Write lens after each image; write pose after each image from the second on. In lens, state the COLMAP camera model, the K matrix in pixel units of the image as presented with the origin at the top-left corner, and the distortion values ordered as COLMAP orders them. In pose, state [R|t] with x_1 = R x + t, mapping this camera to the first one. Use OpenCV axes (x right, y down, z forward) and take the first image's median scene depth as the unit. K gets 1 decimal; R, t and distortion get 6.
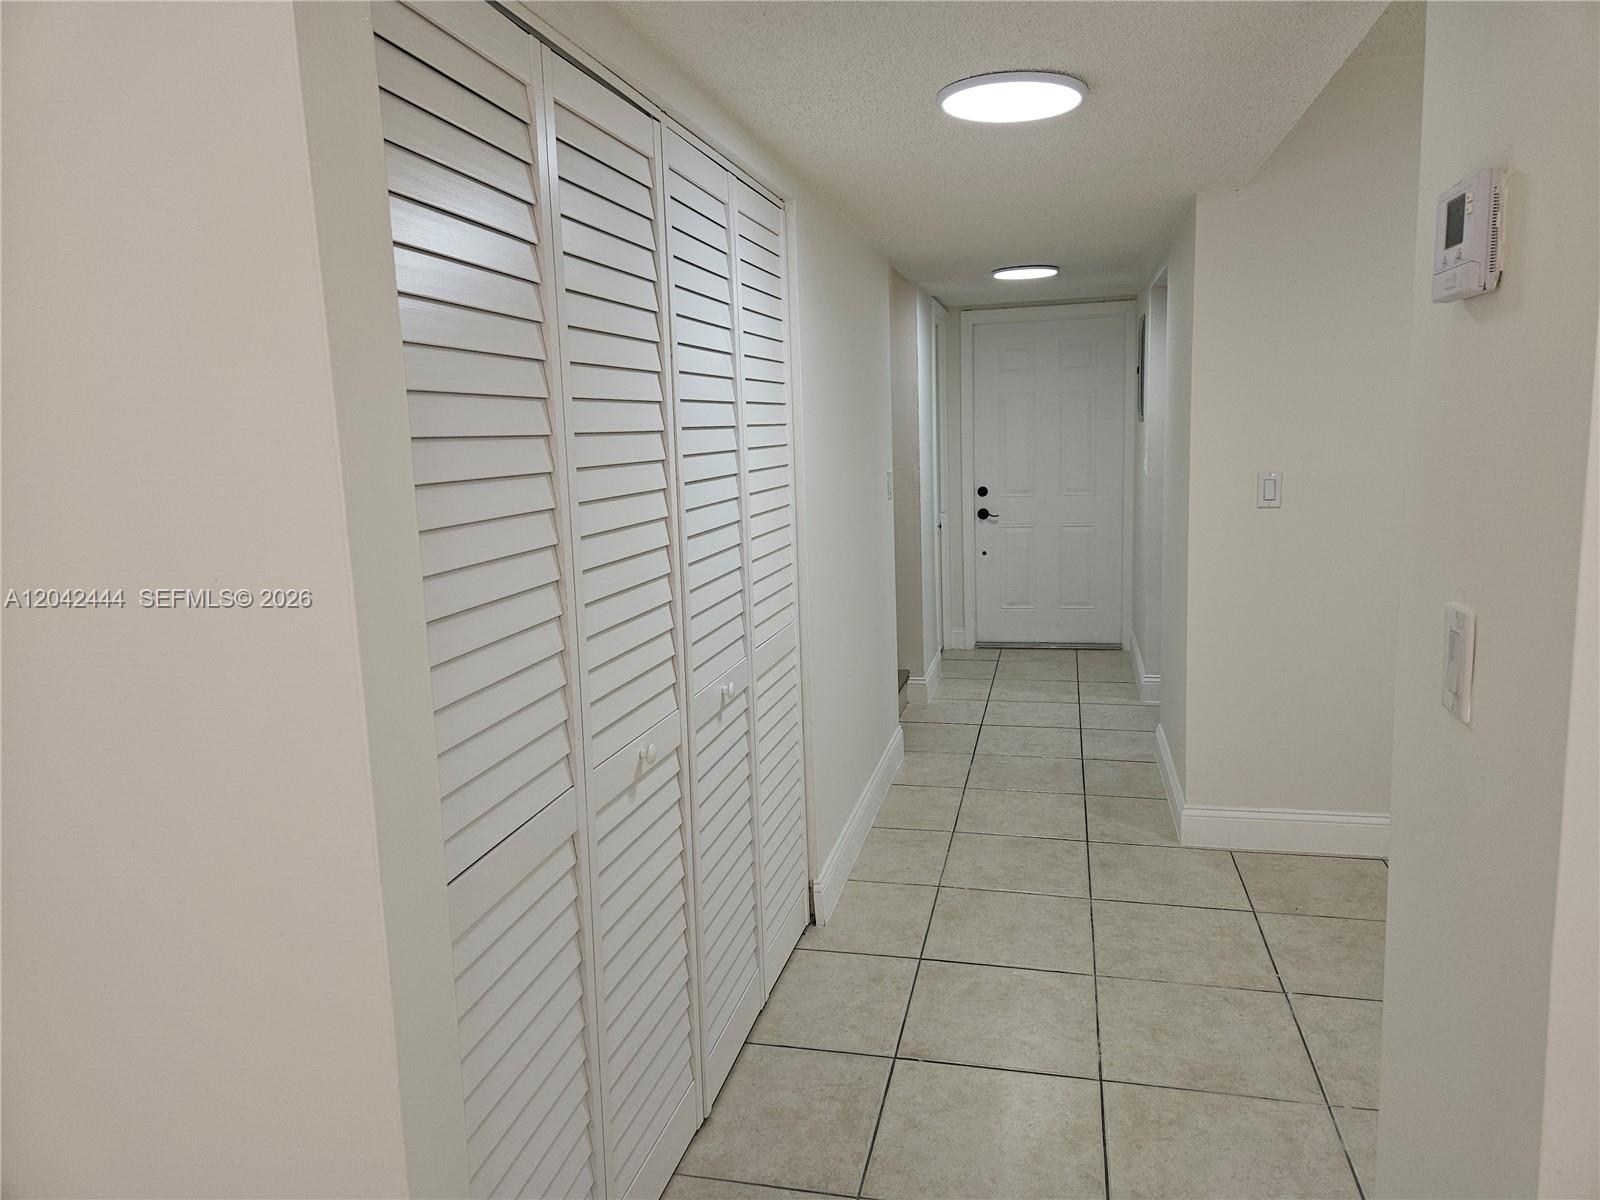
lens RADIAL K [[1066.4, 0, 807.4], [0, 1066.4, 566.4], [0, 0, 1]] dist [0.059916, -0.025866]
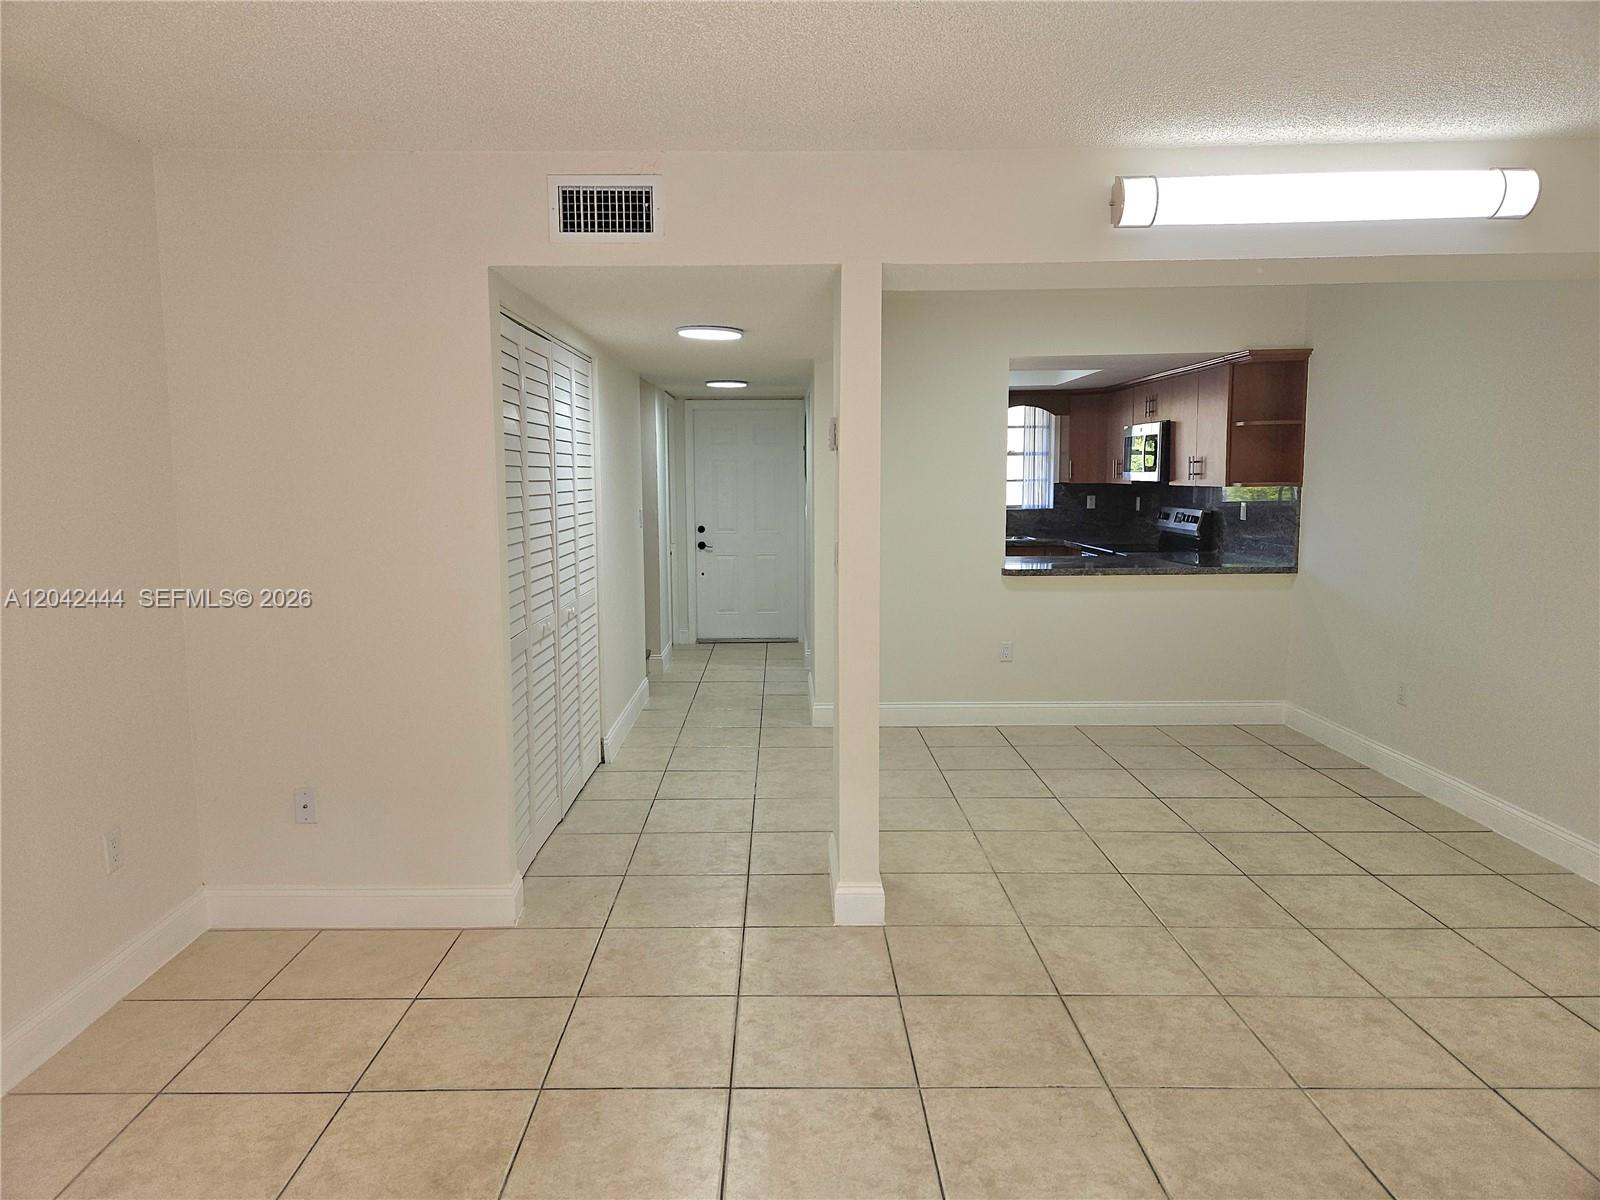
lens RADIAL K [[1066.4, 0, 777.7], [0, 1066.4, 571.8], [0, 0, 1]] dist [0.059916, -0.025866]
pose [[0.973505, 0.004379, 0.228625, -0.098701], [0.006293, 0.998925, -0.045931, 0.086840], [-0.228581, 0.046153, 0.972430, -0.649630]]
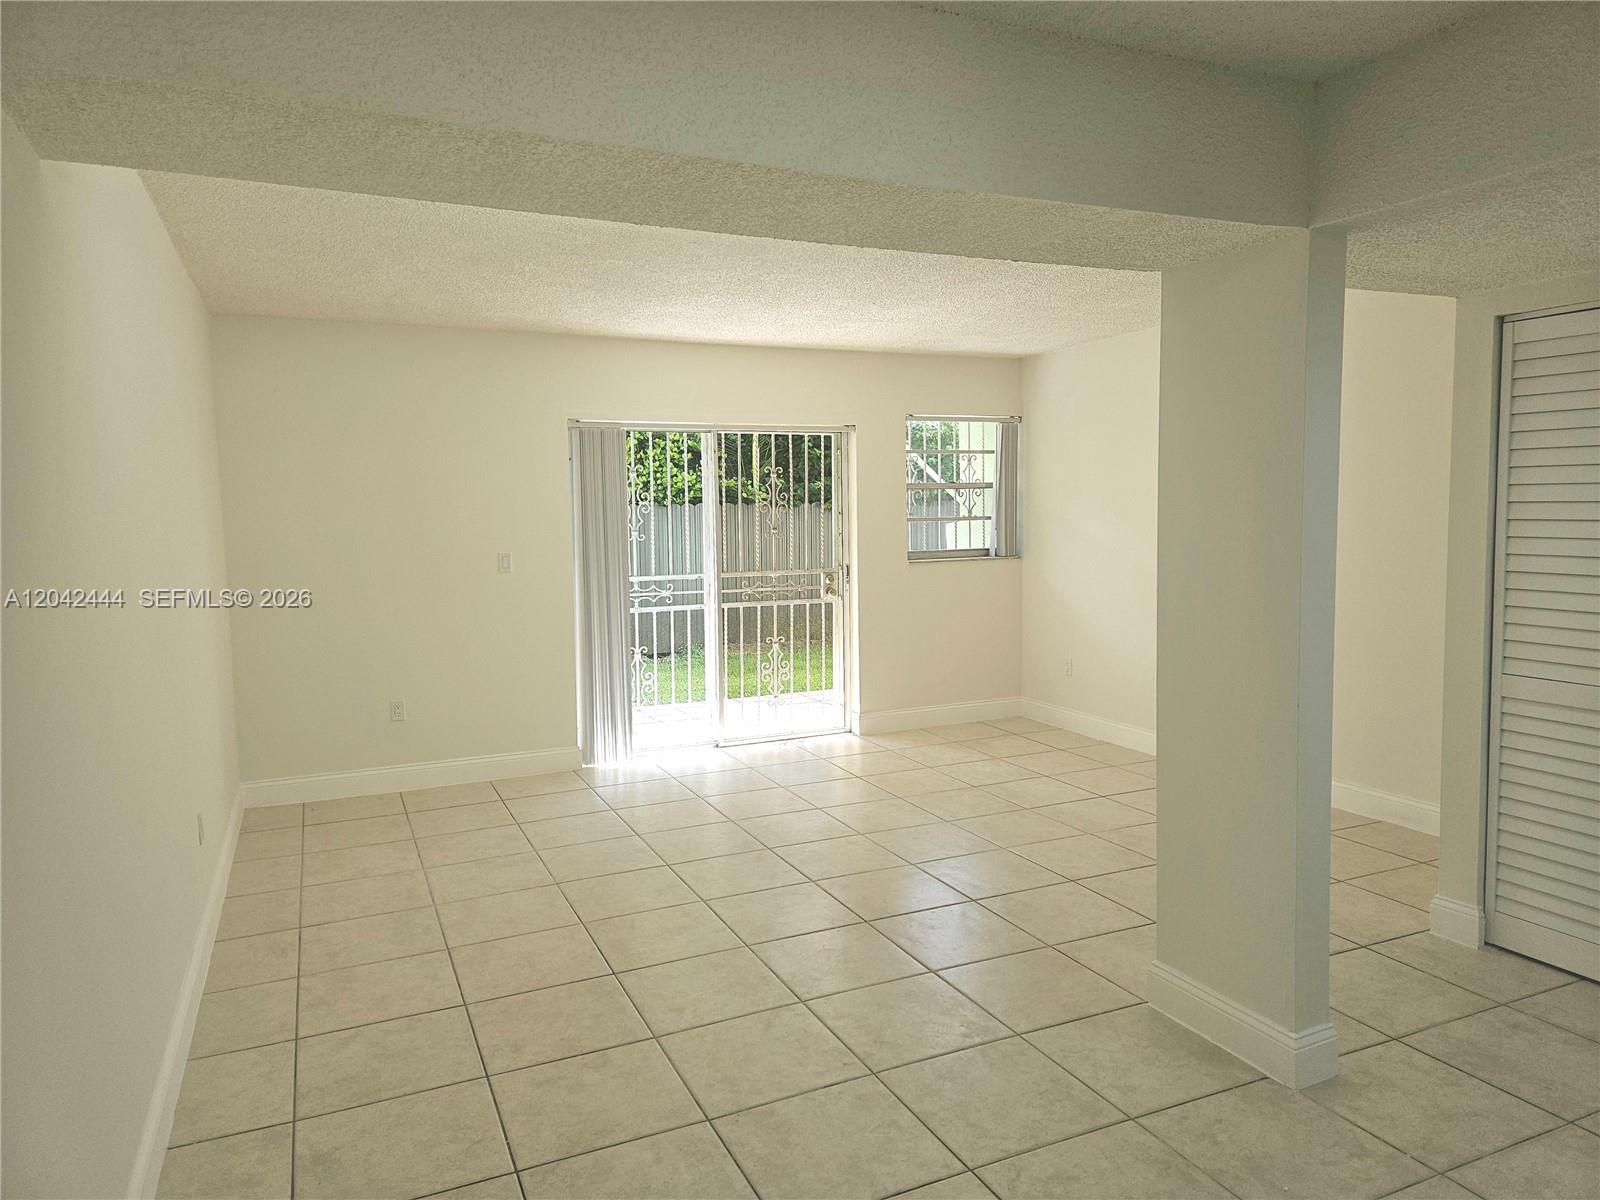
lens RADIAL K [[1066.4, 0, 810.0], [0, 1066.4, 586.7], [0, 0, 1]] dist [0.059916, -0.025866]
pose [[-0.783989, 0.091622, -0.613976, 0.908859], [-0.041031, 0.979237, 0.198522, -0.125669], [0.619417, 0.180831, -0.763952, 0.685077]]
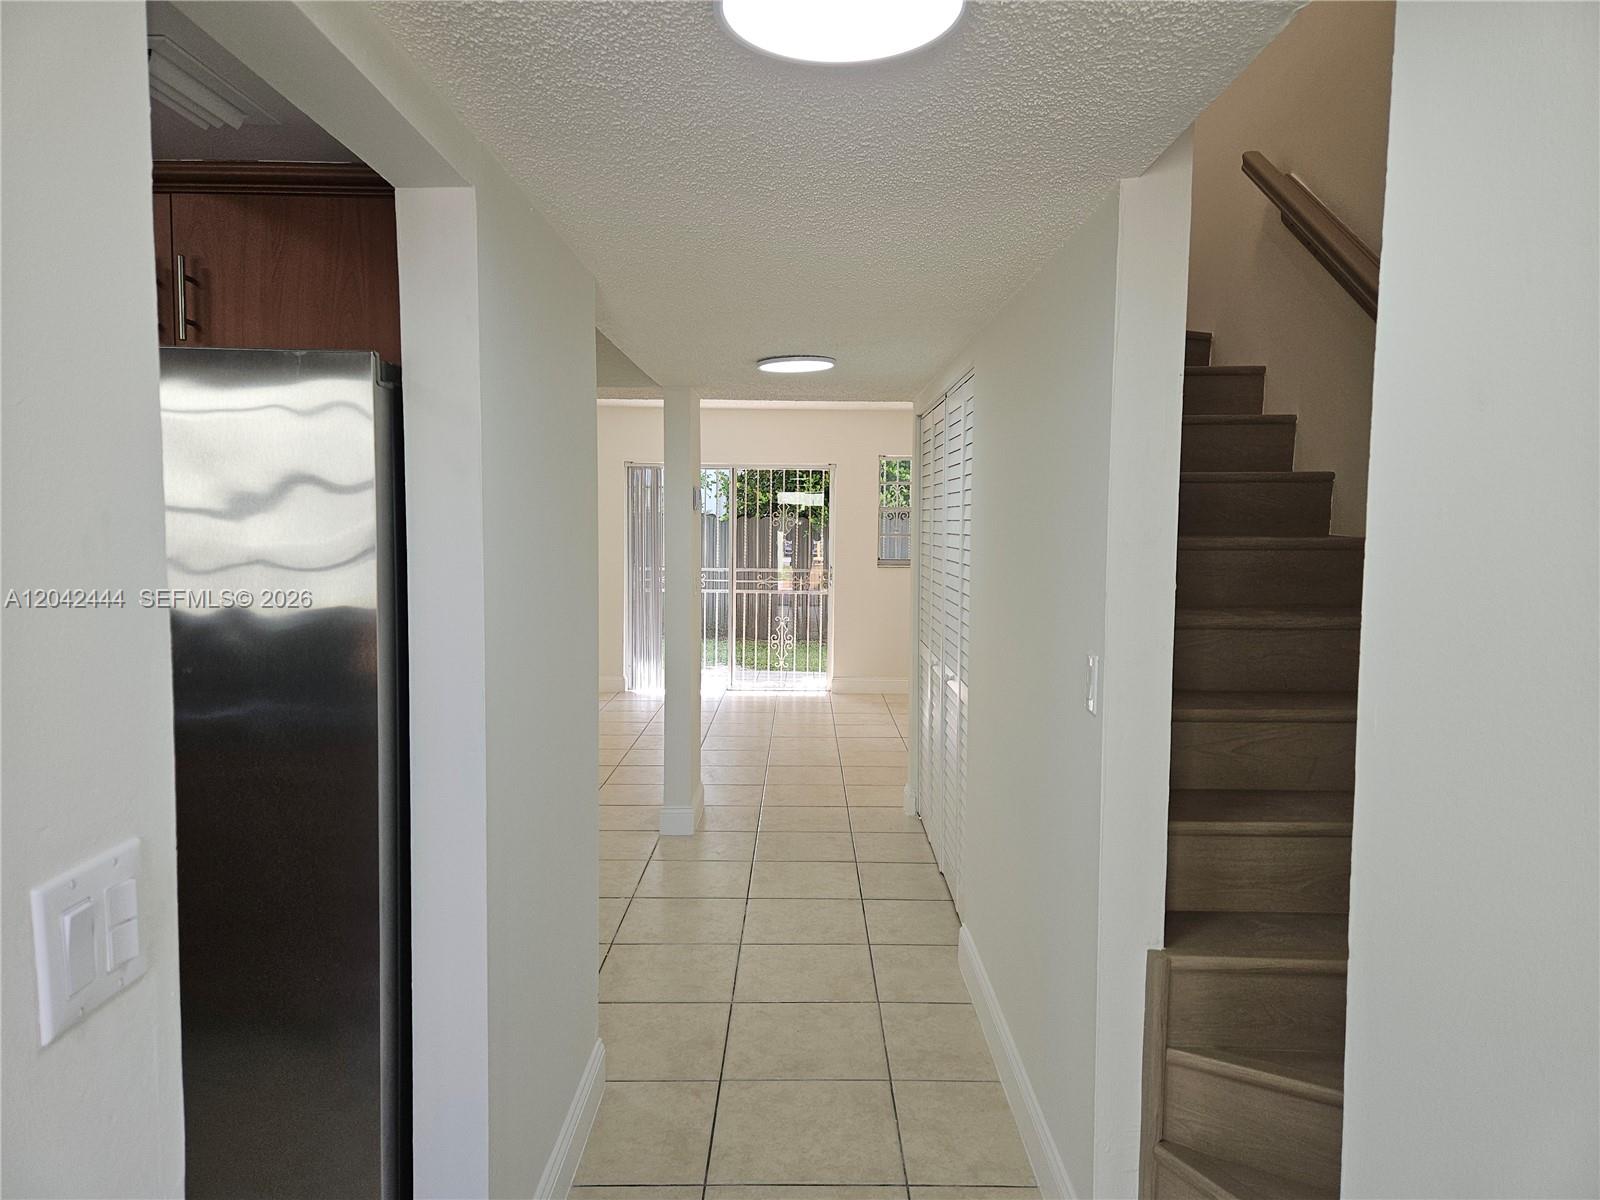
lens RADIAL K [[1066.4, 0, 811.8], [0, 1066.4, 594.8], [0, 0, 1]] dist [0.059916, -0.025866]
pose [[-0.970321, 0.041347, -0.238258, 0.365567], [-0.009471, 0.978020, 0.208297, -0.253141], [0.241634, 0.204372, -0.948602, 1.674596]]
